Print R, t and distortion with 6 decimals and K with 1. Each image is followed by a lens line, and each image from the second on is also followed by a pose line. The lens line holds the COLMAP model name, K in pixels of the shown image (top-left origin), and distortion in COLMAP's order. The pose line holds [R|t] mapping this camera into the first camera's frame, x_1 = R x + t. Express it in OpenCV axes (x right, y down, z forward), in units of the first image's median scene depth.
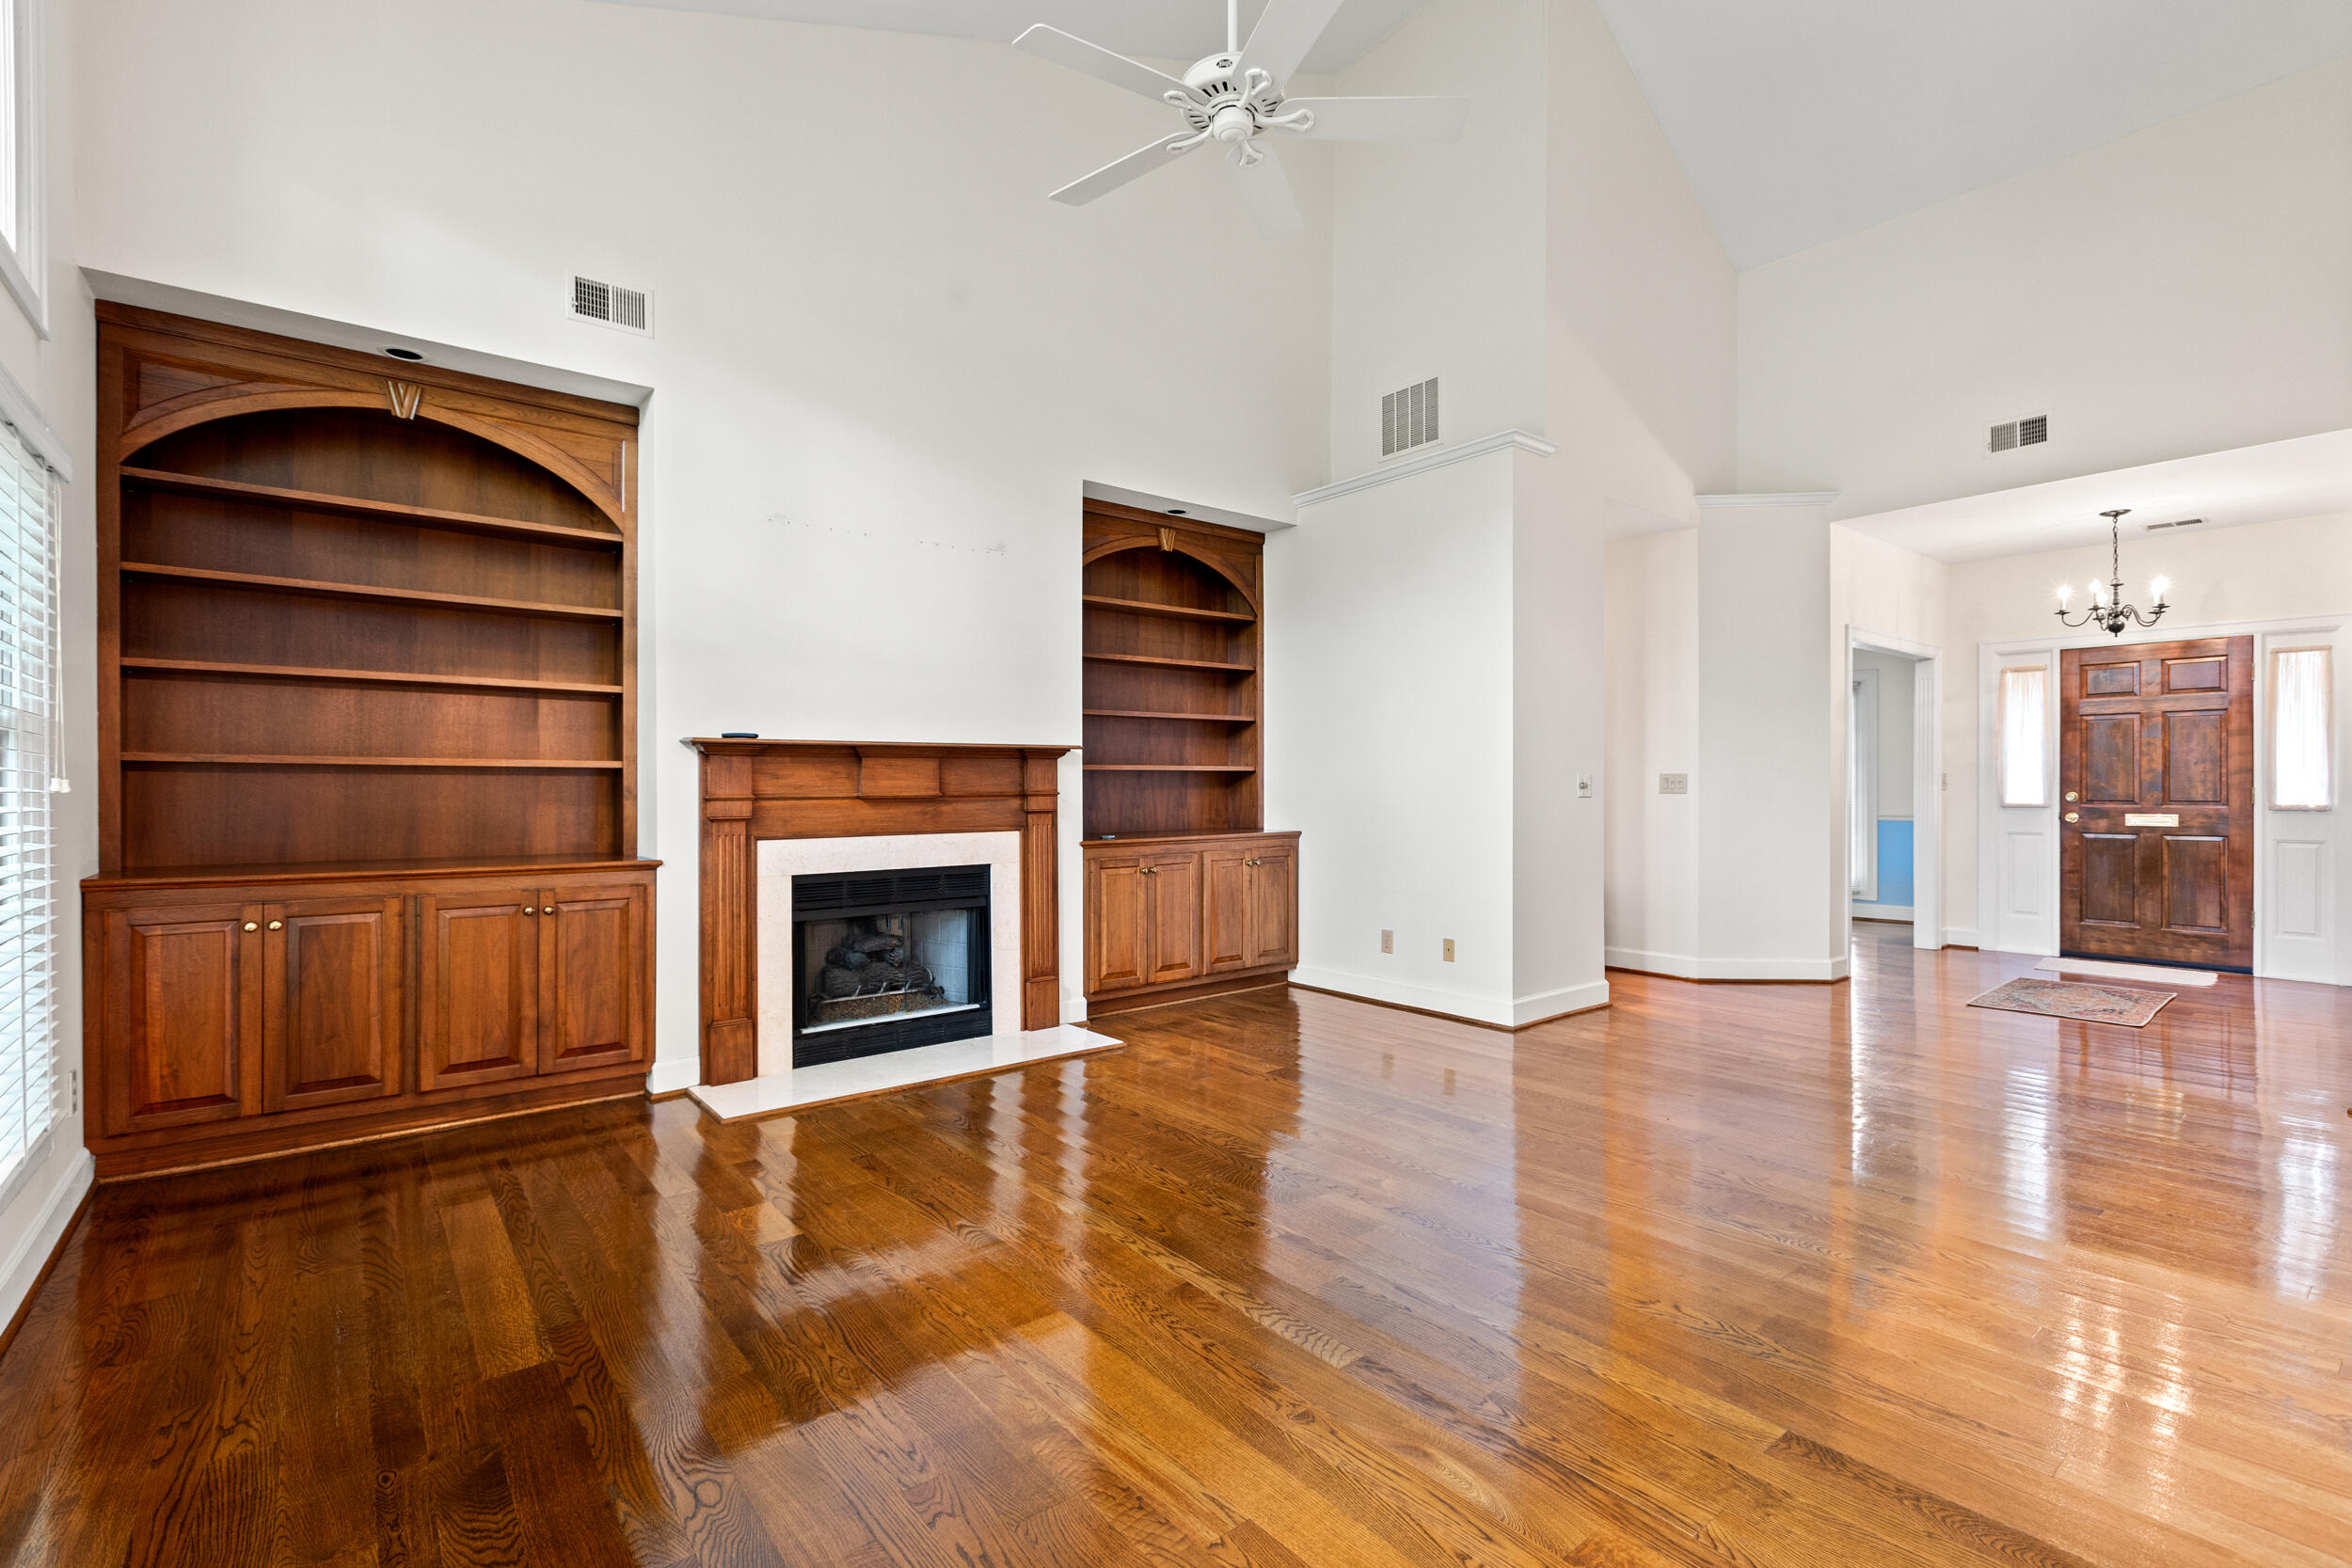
lens RADIAL K [[1053.6, 0, 1183.9], [0, 1053.6, 788.7], [0, 0, 1]] dist [0.001659, -0.000182]
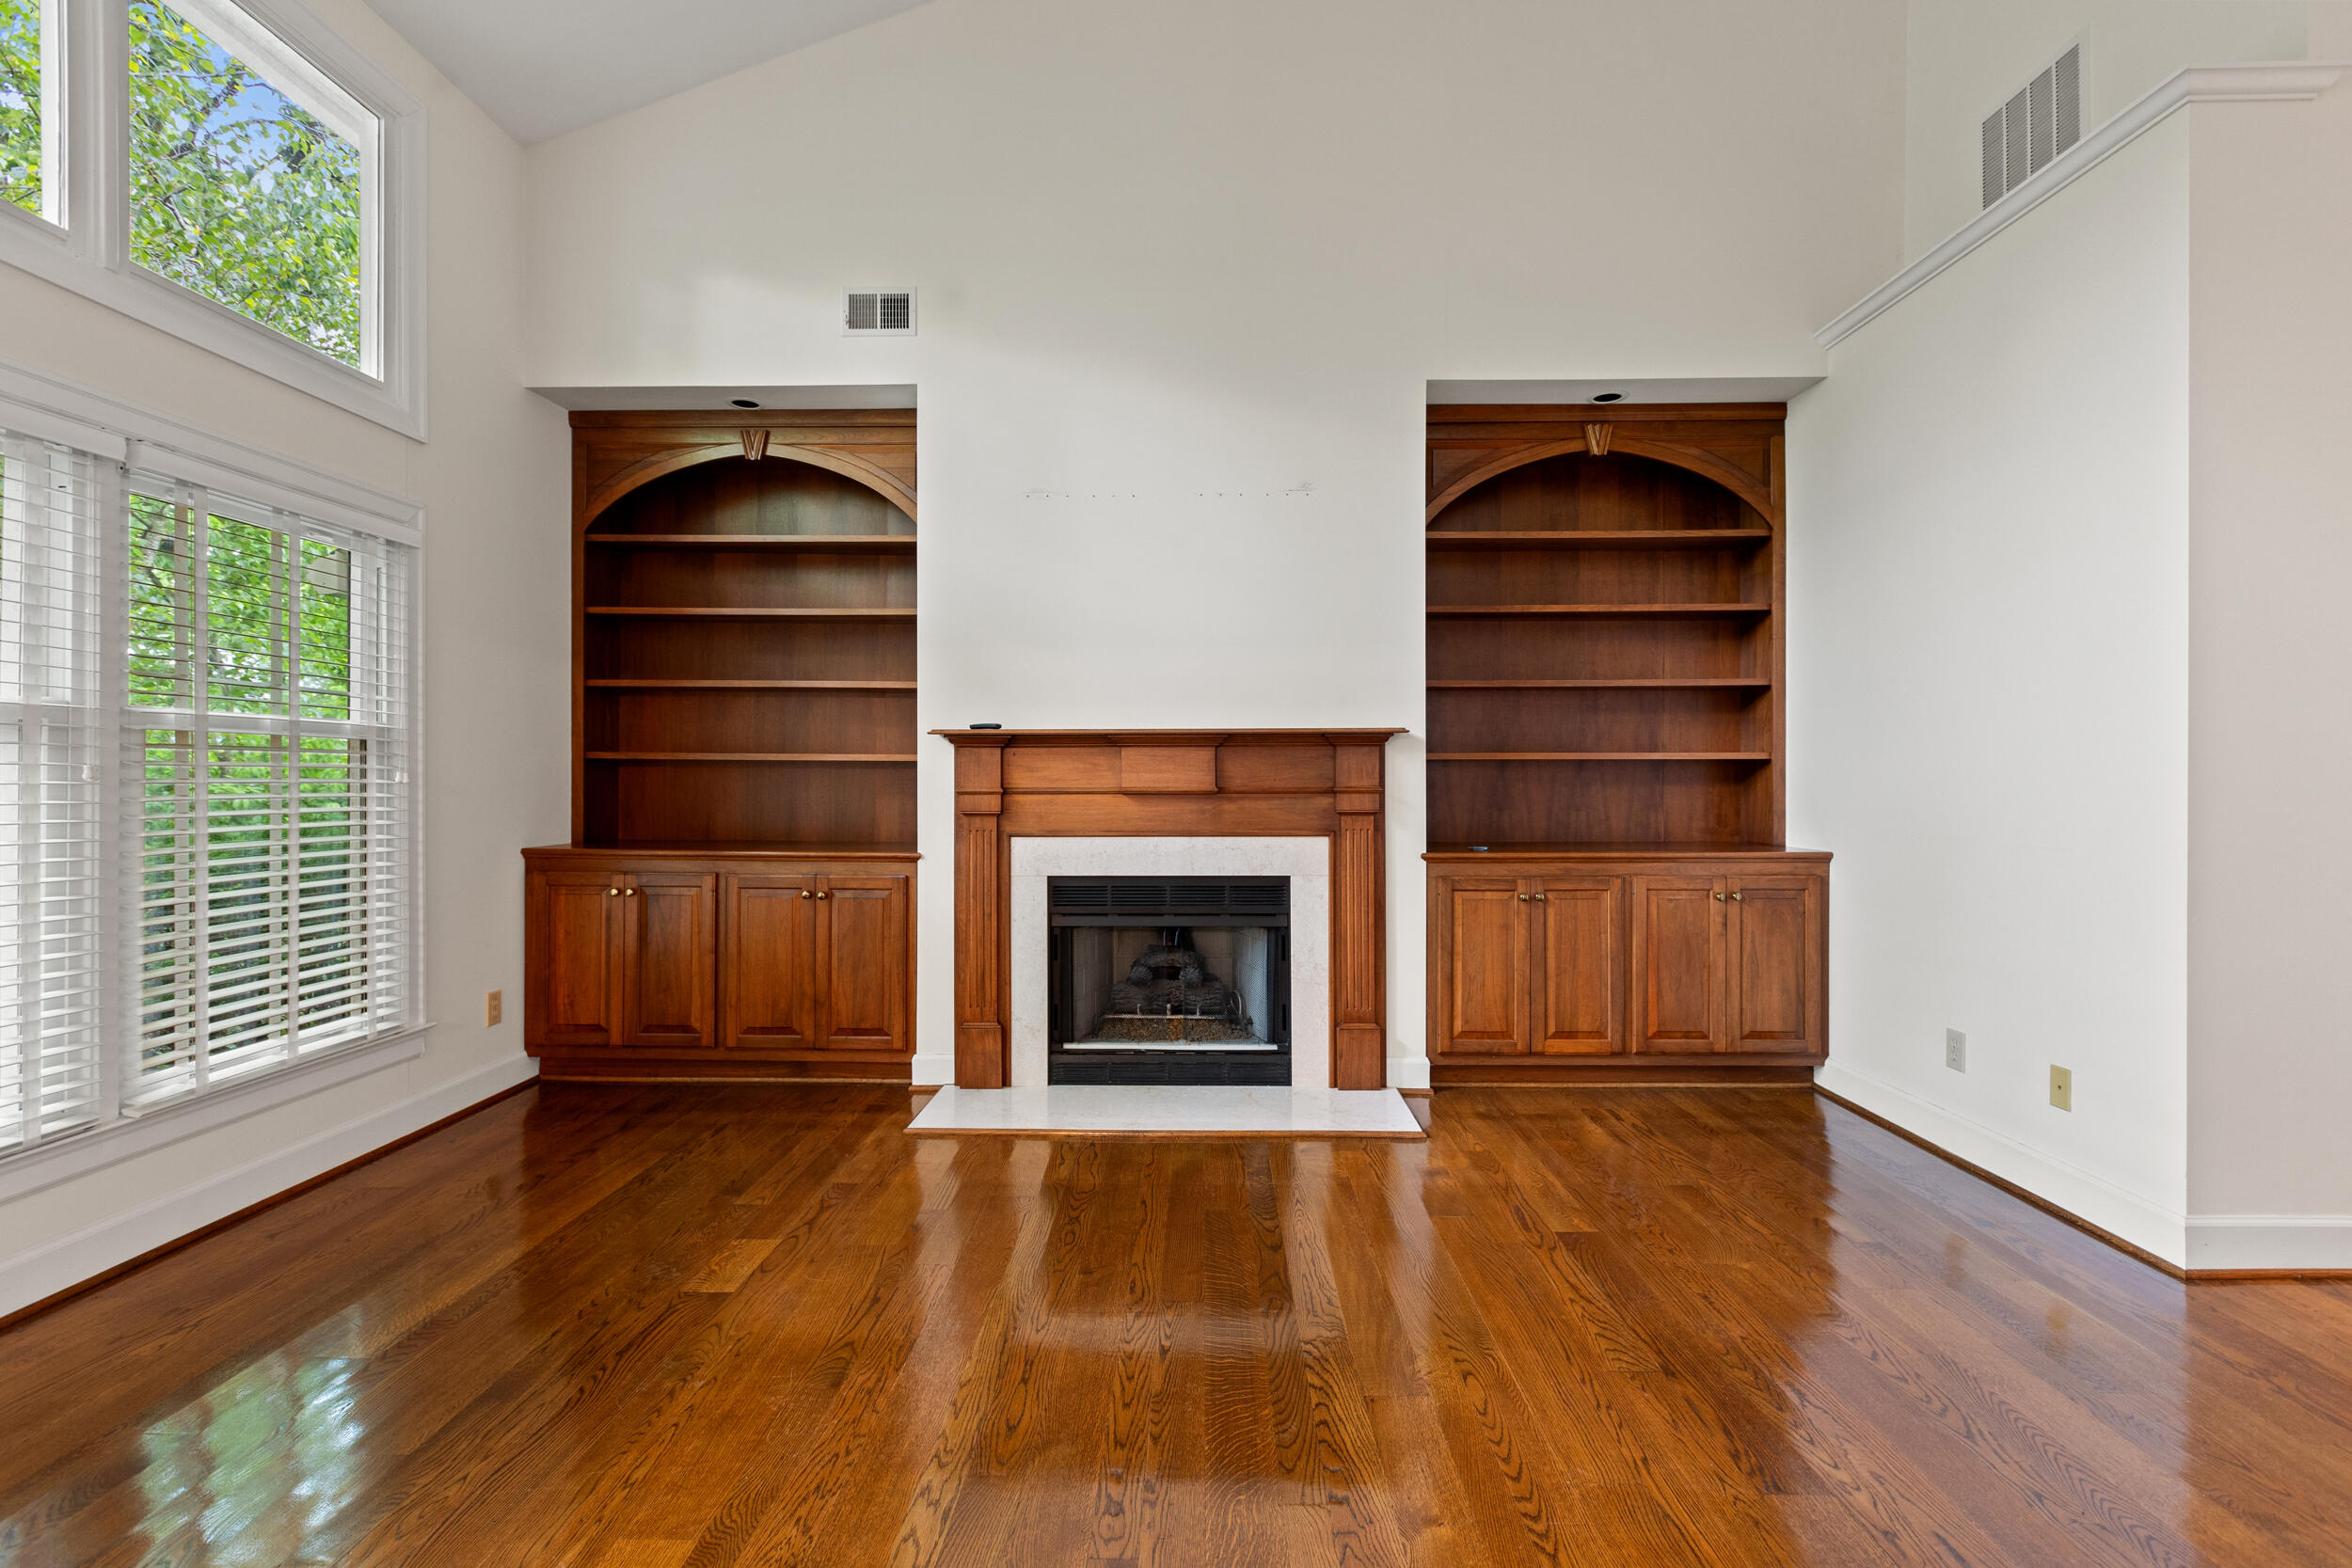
lens RADIAL K [[1048.8, 0, 1182.5], [0, 1048.8, 775.4], [0, 0, 1]] dist [0.002815, -0.000851]
pose [[0.766930, 0.001826, -0.641729, 0.274217], [-0.005140, 0.999981, -0.003298, -0.003244], [0.641711, 0.005827, 0.766925, 0.322667]]
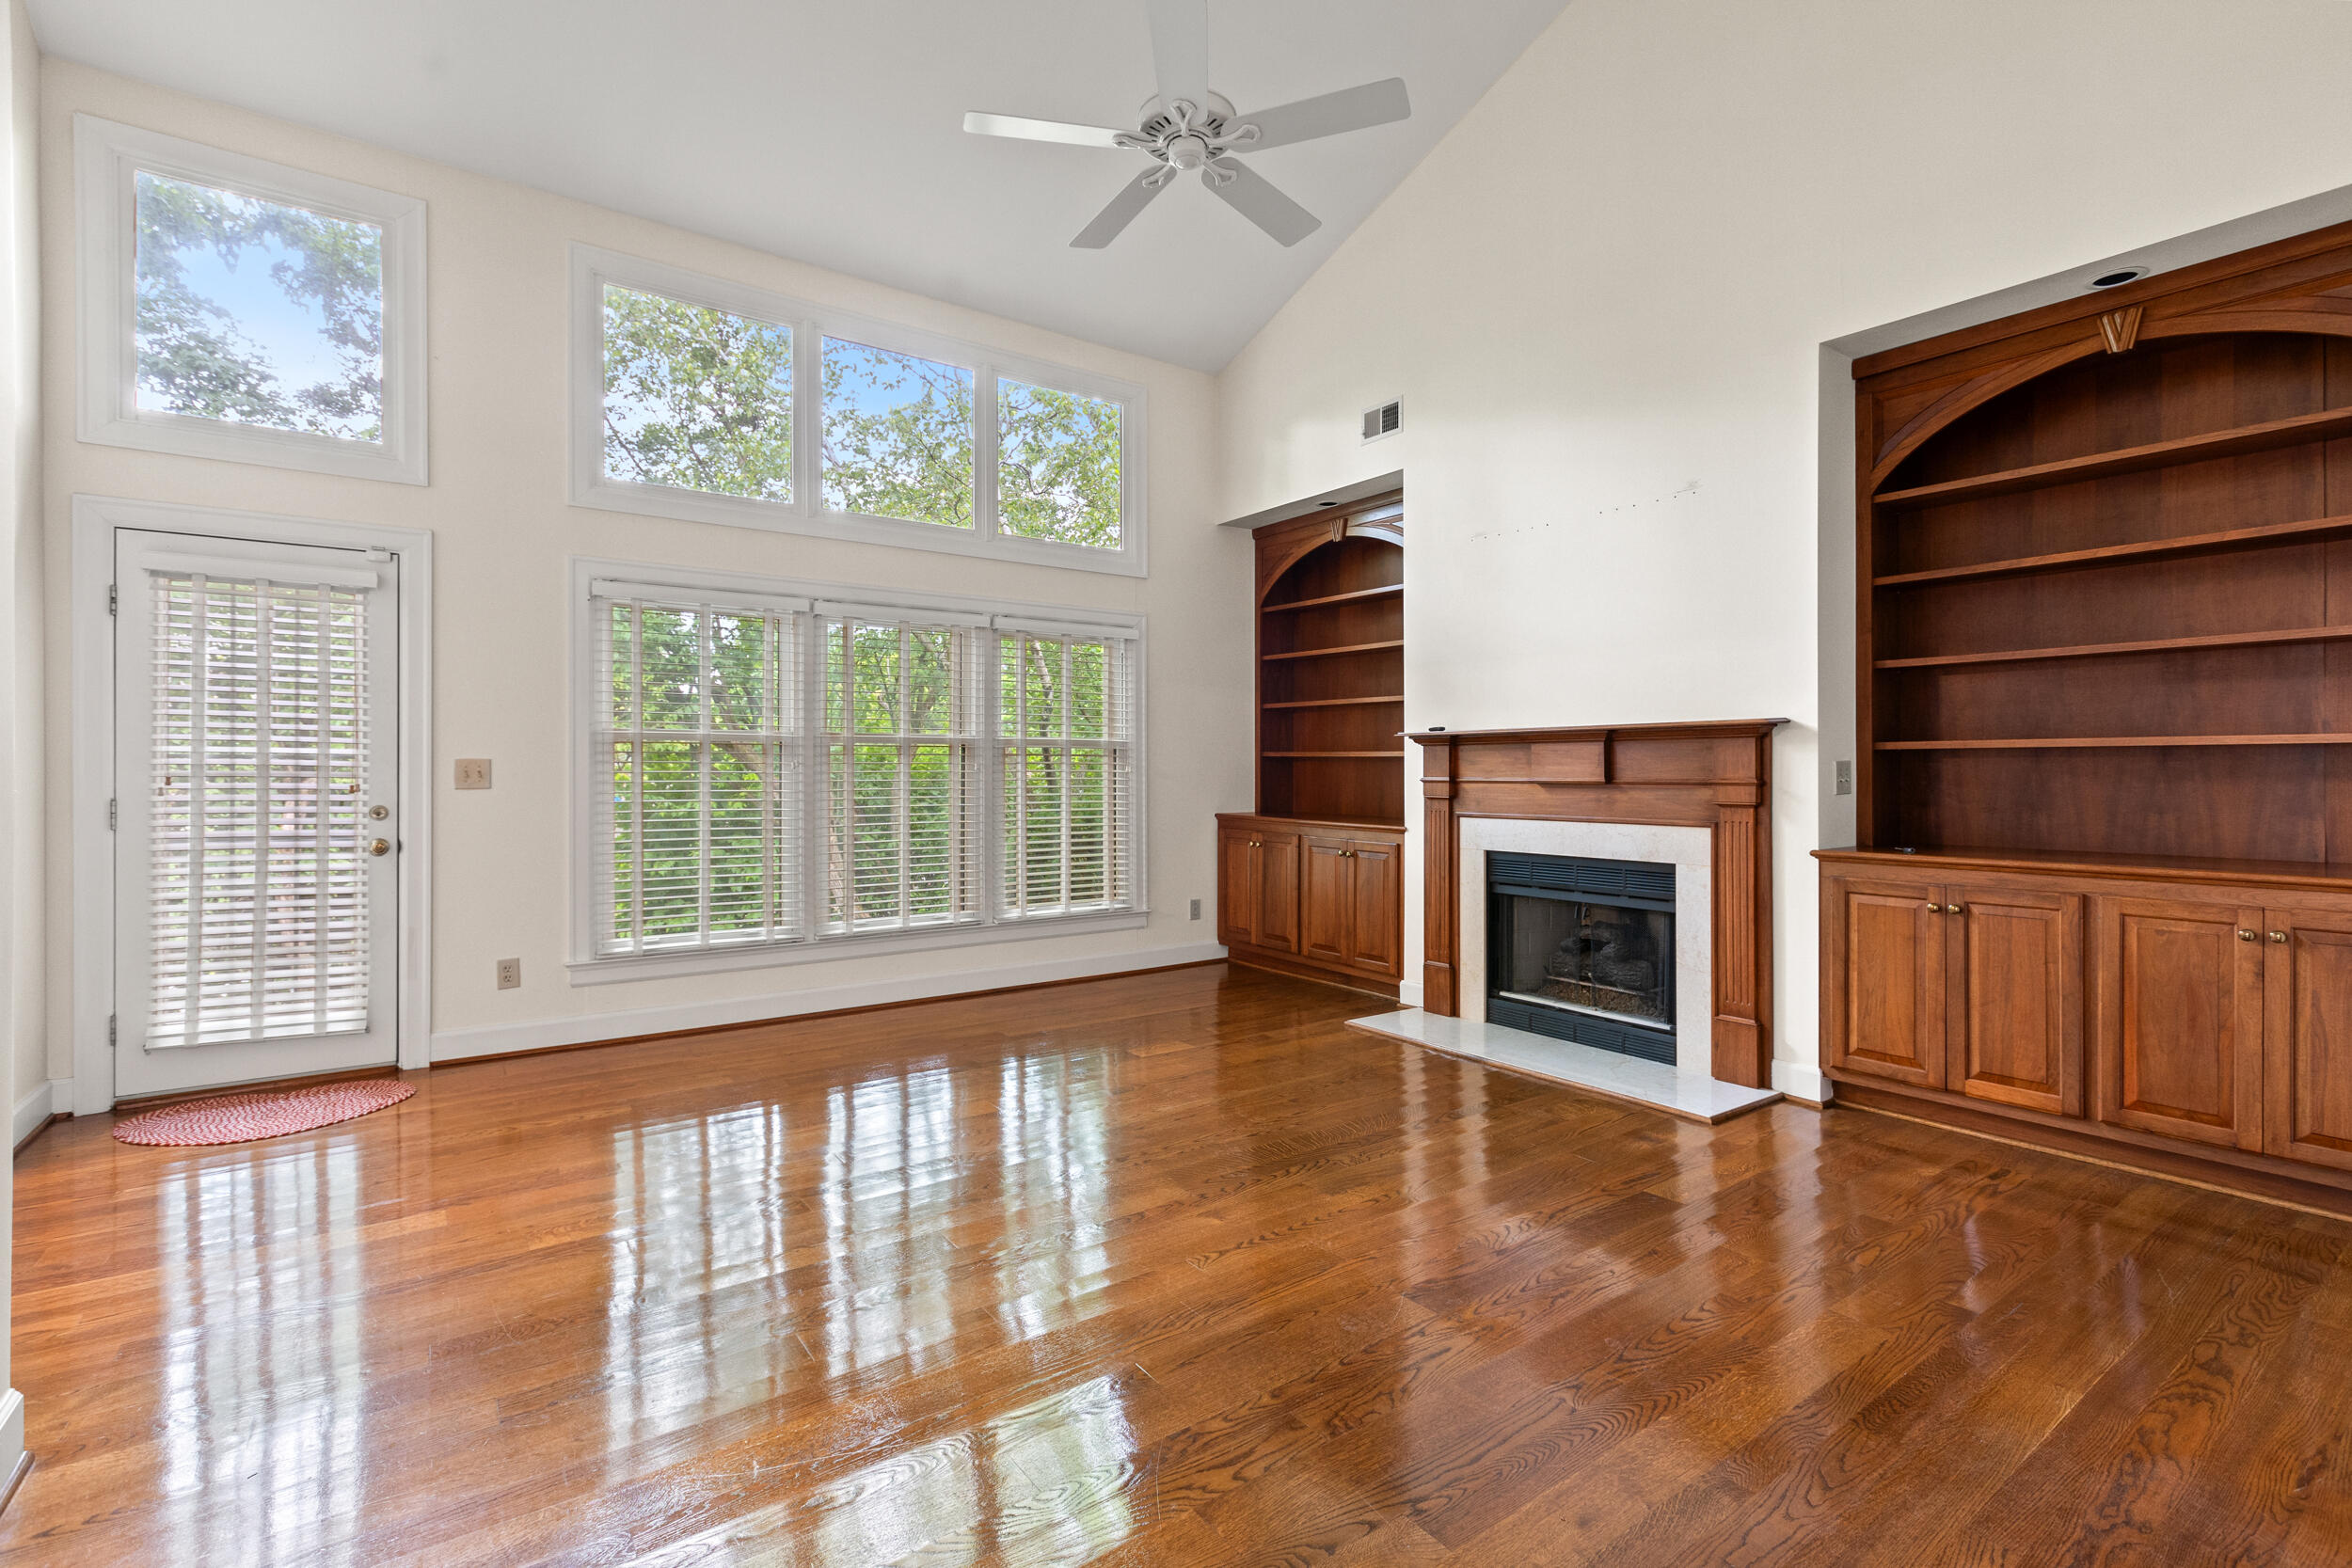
lens RADIAL K [[1077.7, 0, 1174.5], [0, 1077.7, 773.3], [0, 0, 1]] dist [0.002816, 0.000371]
pose [[-0.053540, 0.008760, -0.998527, 0.703015], [-0.002378, 0.999958, 0.008900, -0.008572], [0.998563, 0.002851, -0.053517, 0.642418]]
